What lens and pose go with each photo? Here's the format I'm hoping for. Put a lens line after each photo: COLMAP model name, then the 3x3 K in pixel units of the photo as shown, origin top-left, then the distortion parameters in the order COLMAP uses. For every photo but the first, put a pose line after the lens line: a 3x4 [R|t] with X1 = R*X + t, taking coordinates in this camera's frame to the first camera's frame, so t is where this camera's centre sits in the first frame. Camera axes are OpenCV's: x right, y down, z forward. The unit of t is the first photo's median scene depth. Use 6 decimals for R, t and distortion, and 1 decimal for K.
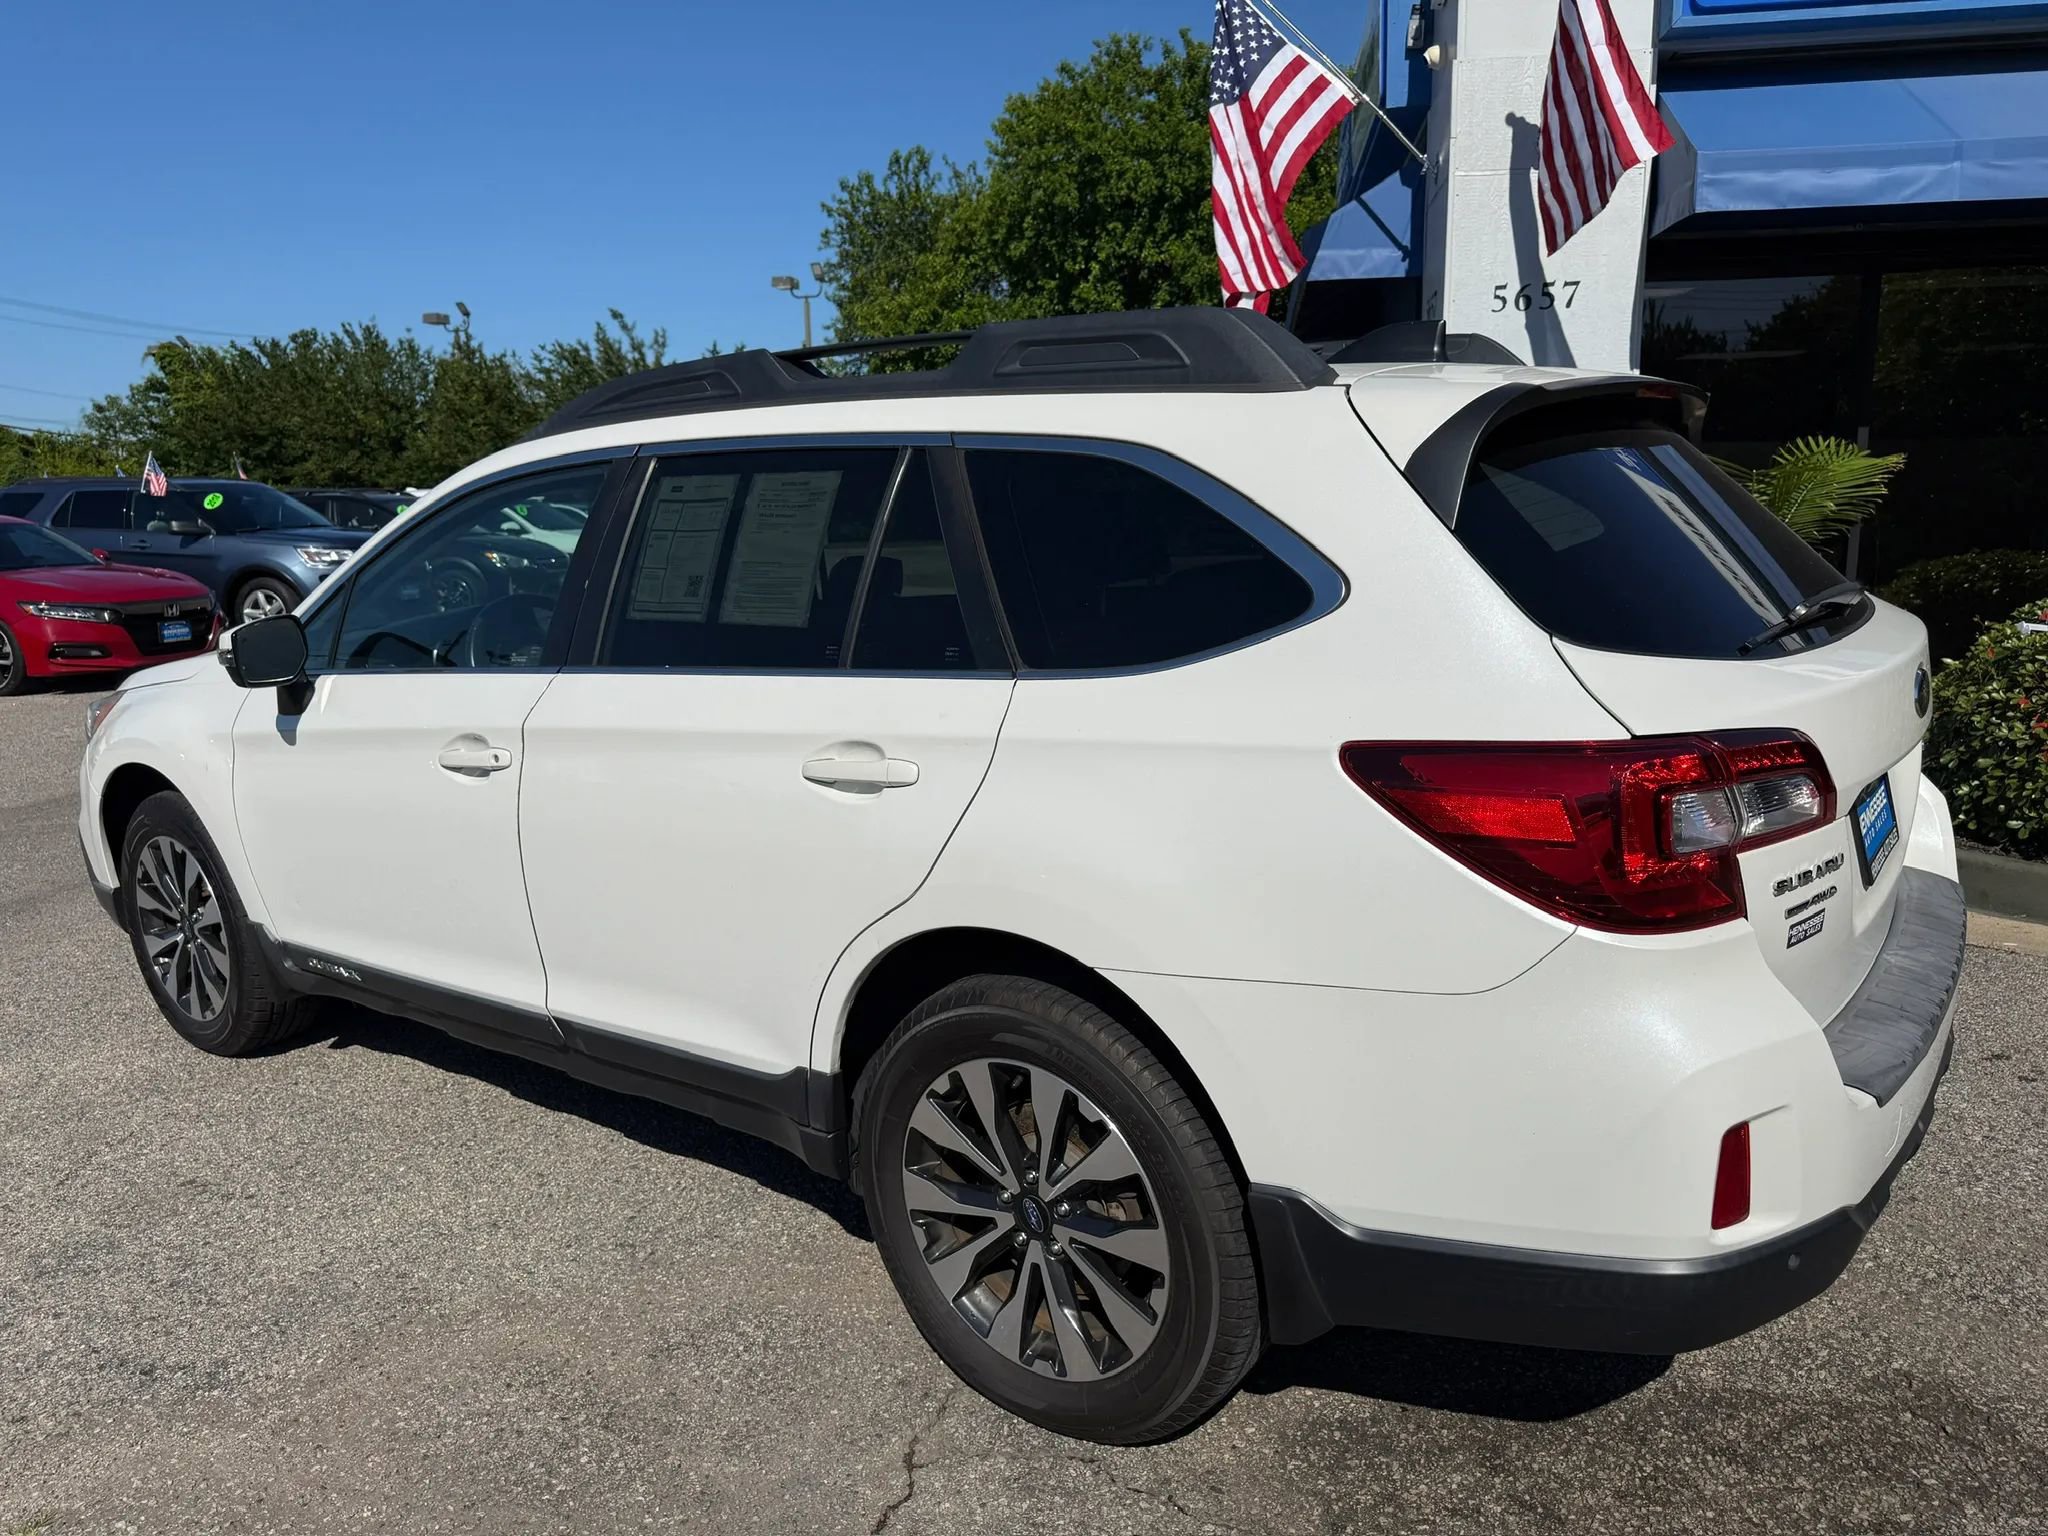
lens RADIAL K [[1462.9, 0, 1016.1], [0, 1462.9, 769.5], [0, 0, 1]] dist [0.043880, -0.055073]
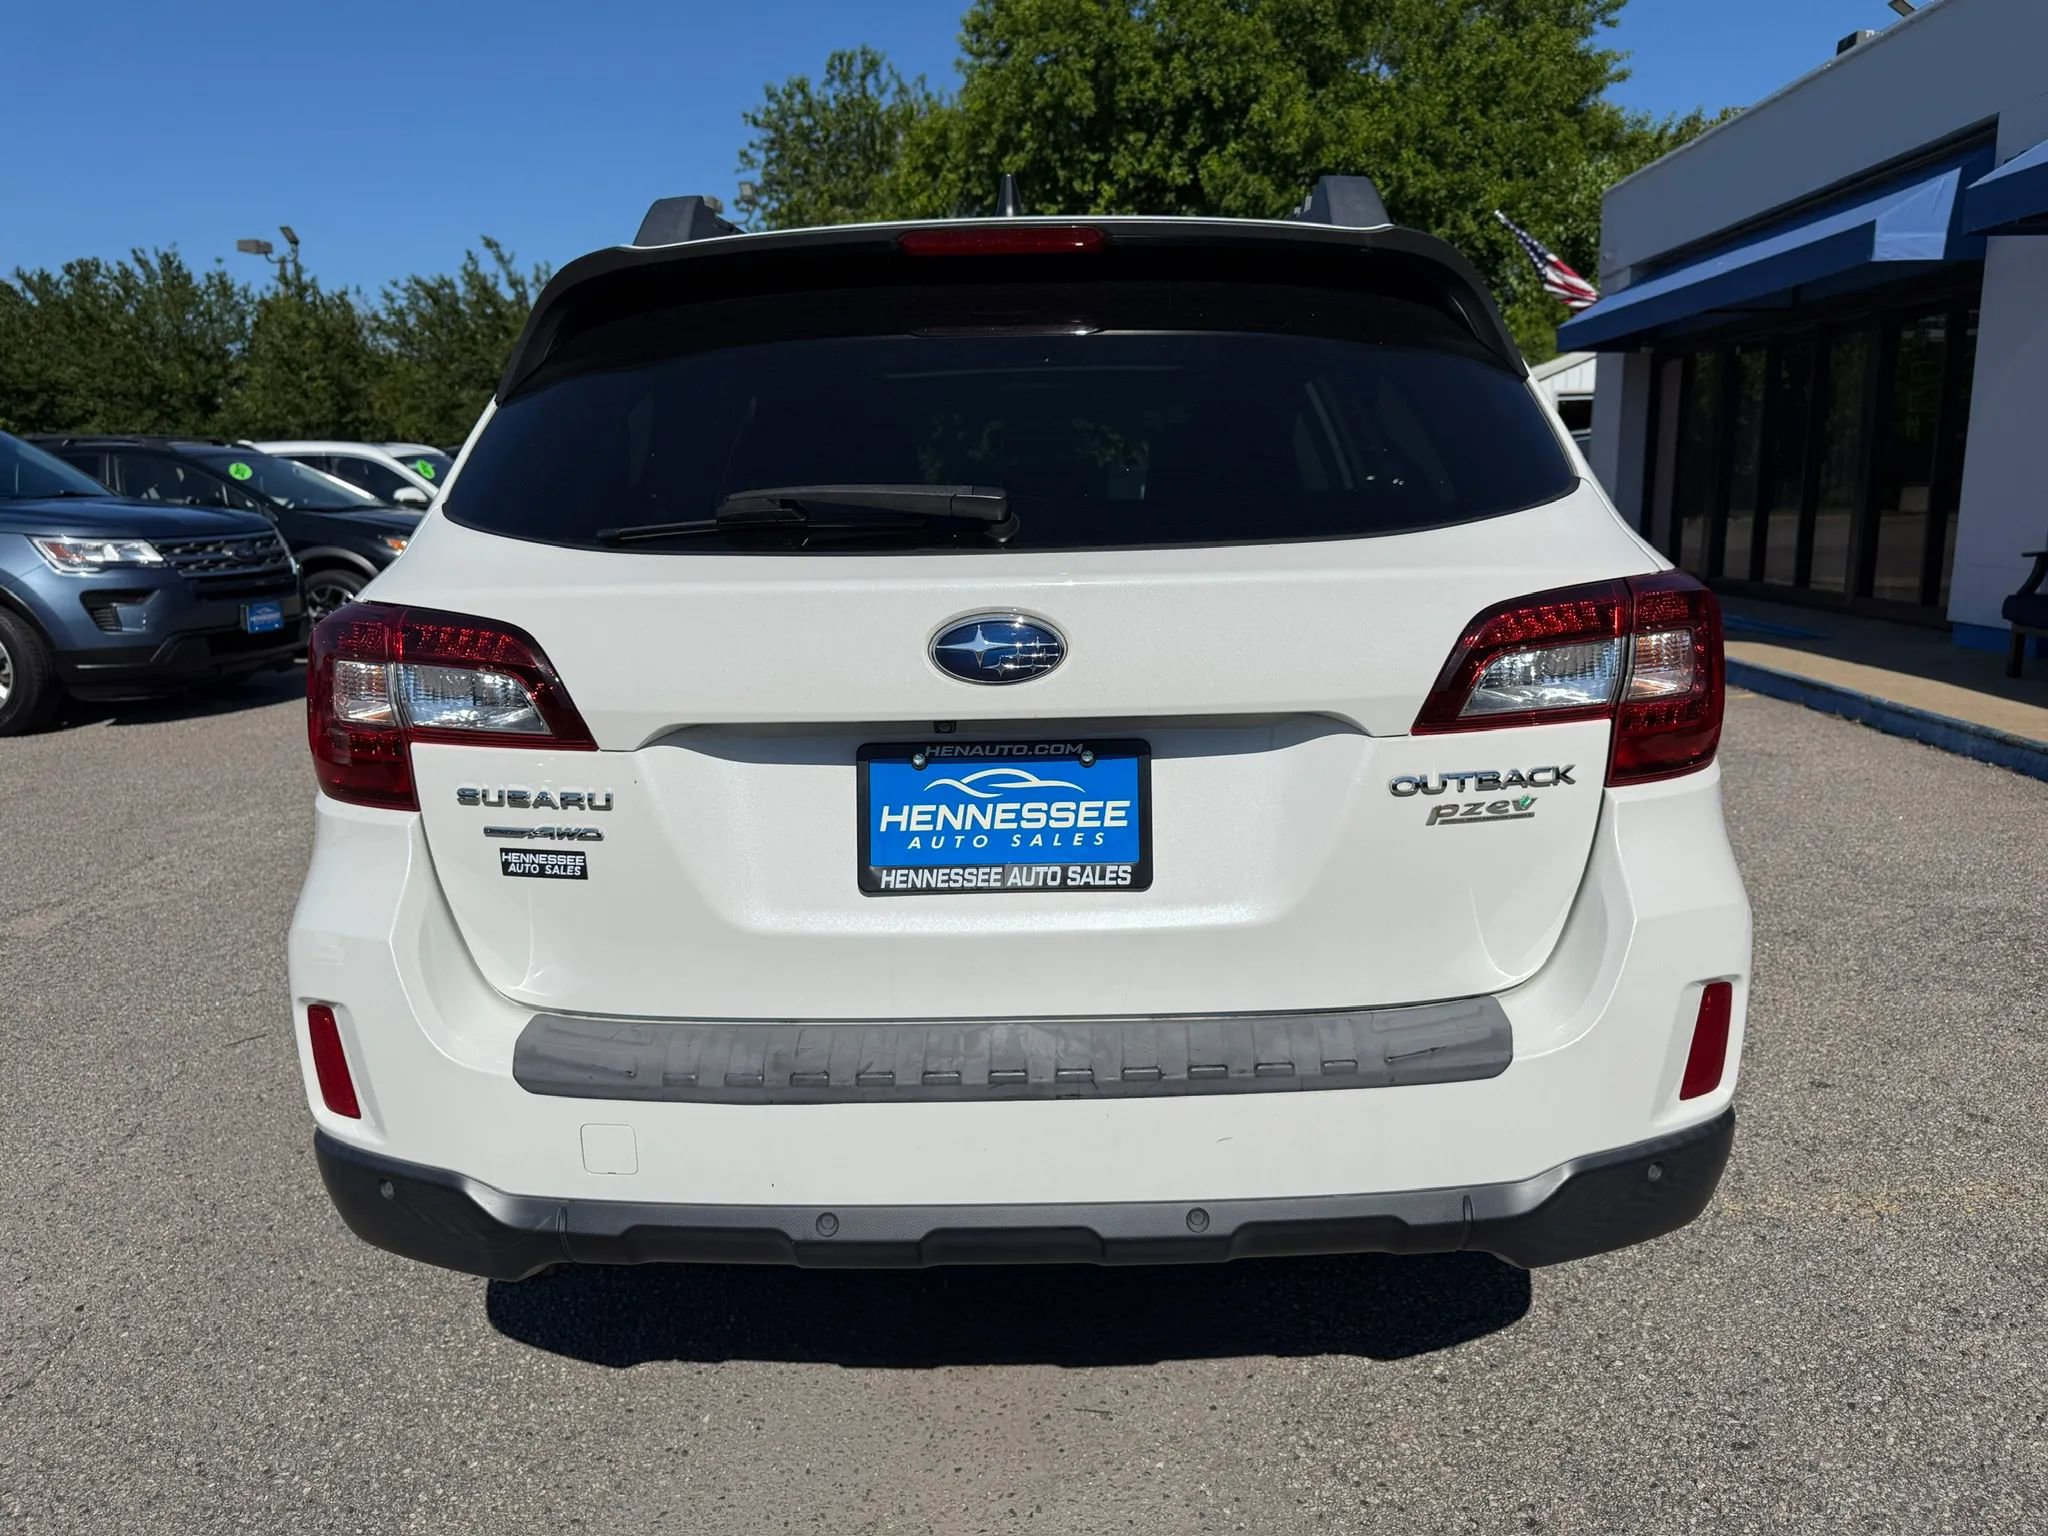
lens RADIAL K [[1443.2, 0, 1031.6], [0, 1443.2, 769.9], [0, 0, 1]] dist [0.035088, -0.051189]
pose [[0.992822, -0.019103, 0.118065, -0.091819], [0.017485, 0.999739, 0.014725, -0.031752], [-0.118316, -0.012555, 0.992897, 0.204793]]
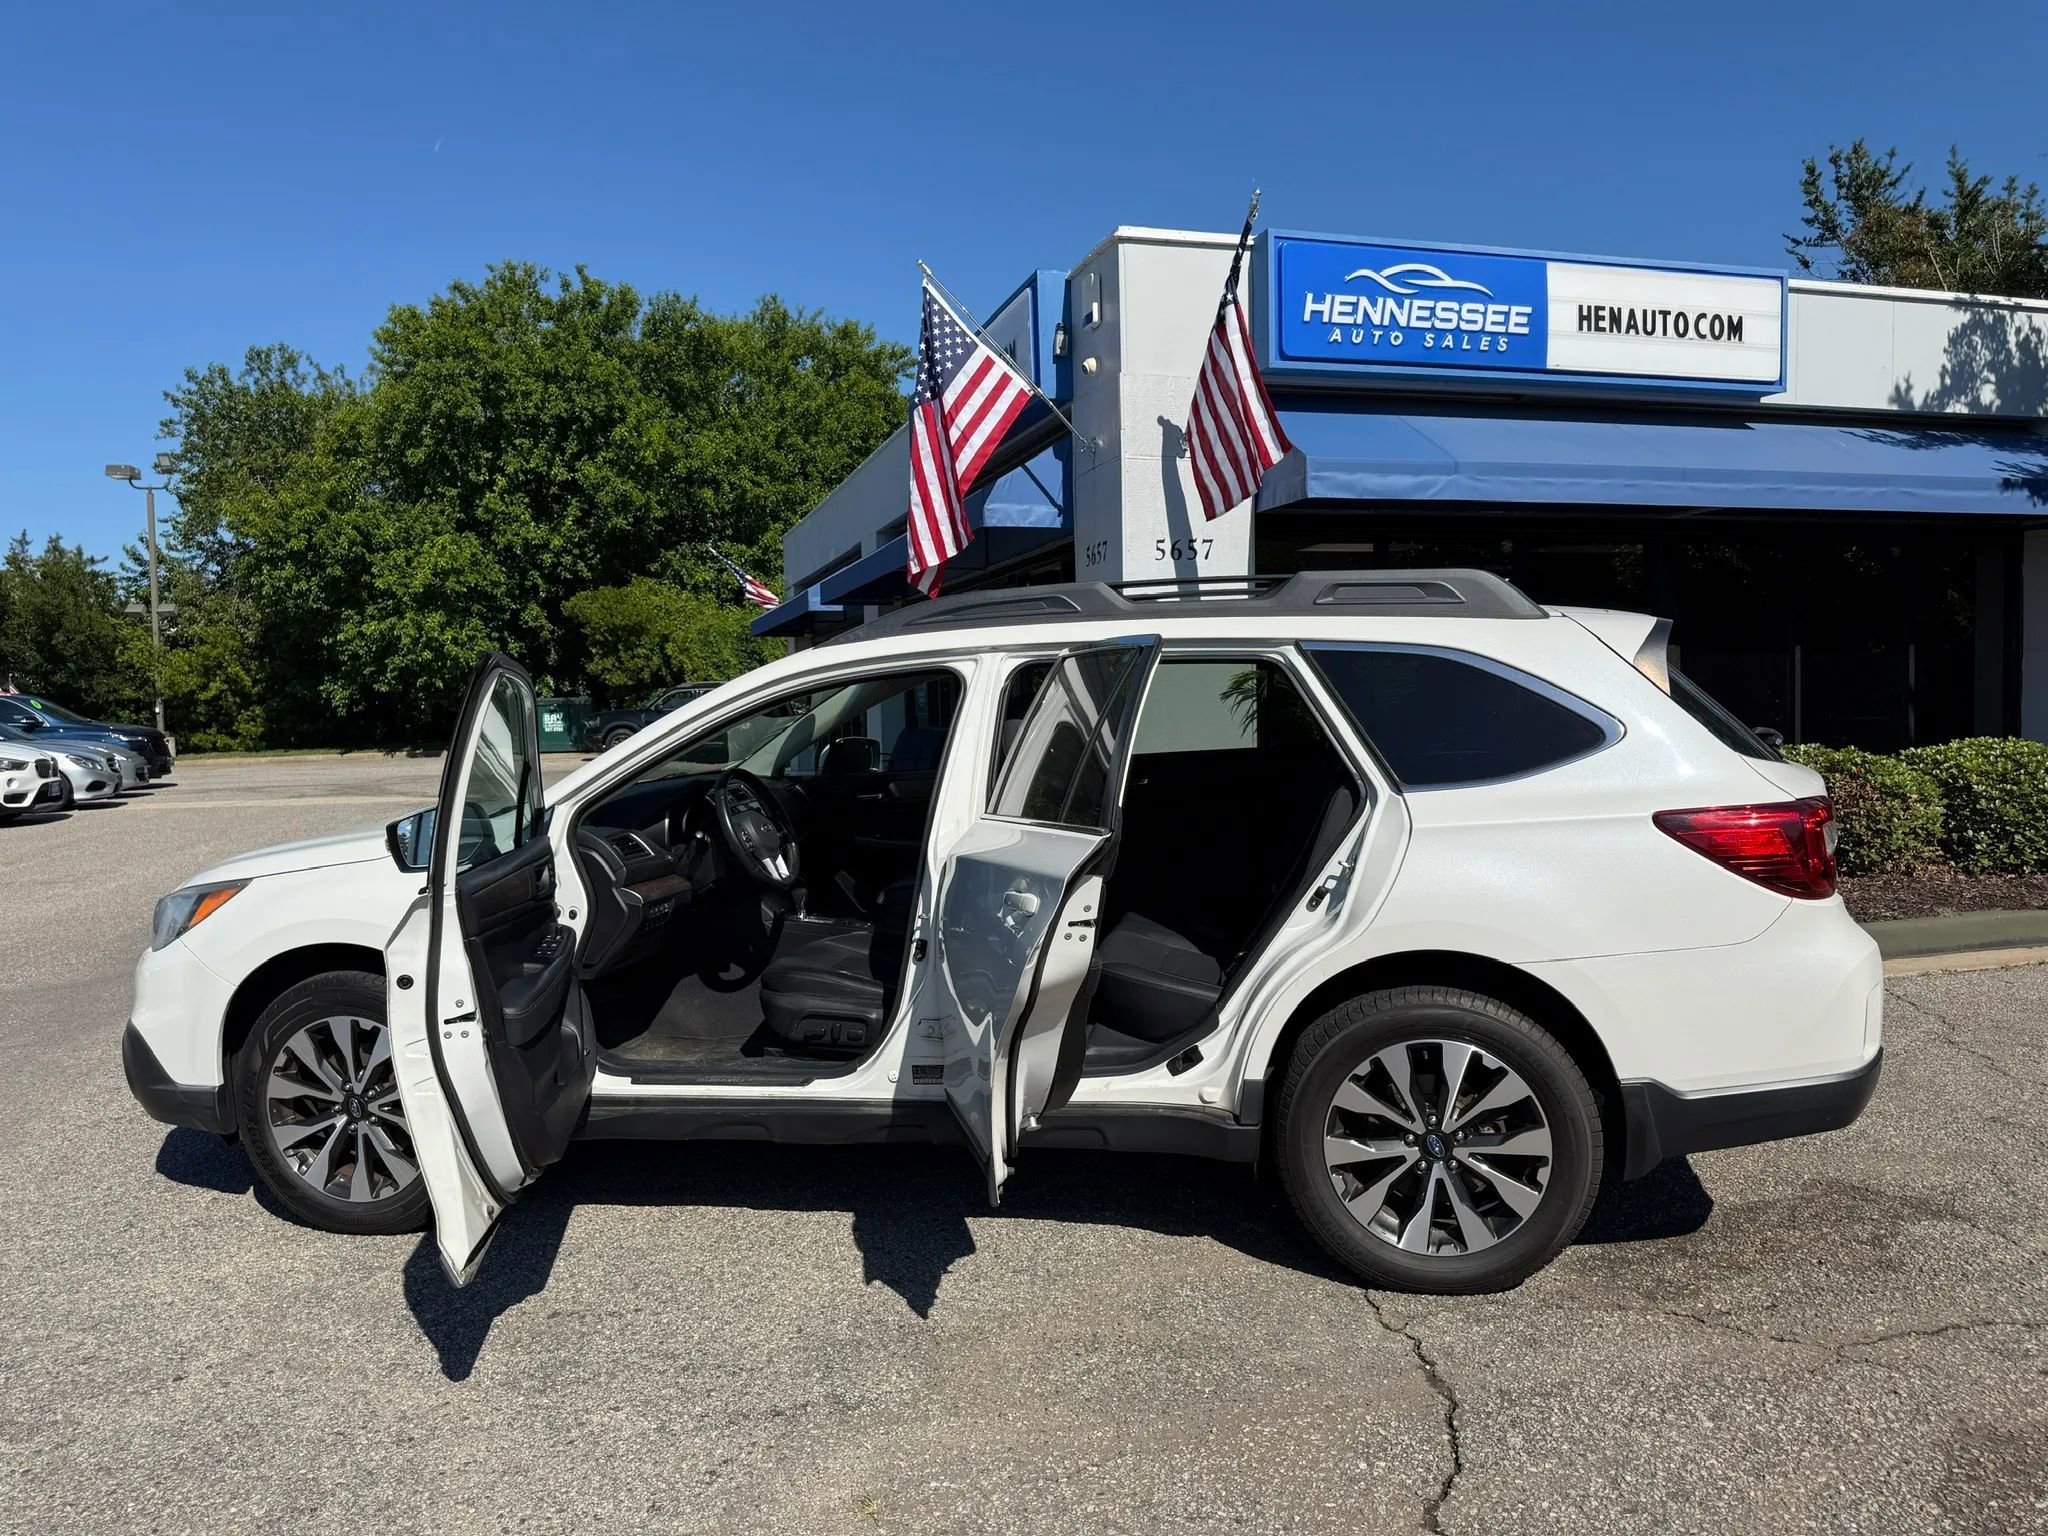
lens RADIAL K [[1450.0, 0, 1032.2], [0, 1450.0, 773.6], [0, 0, 1]] dist [0.102035, -0.181267]
pose [[0.897127, -0.021442, 0.441251, -0.068190], [0.082524, 0.989374, -0.119706, 0.004748], [-0.433996, 0.143806, 0.889364, -0.014584]]
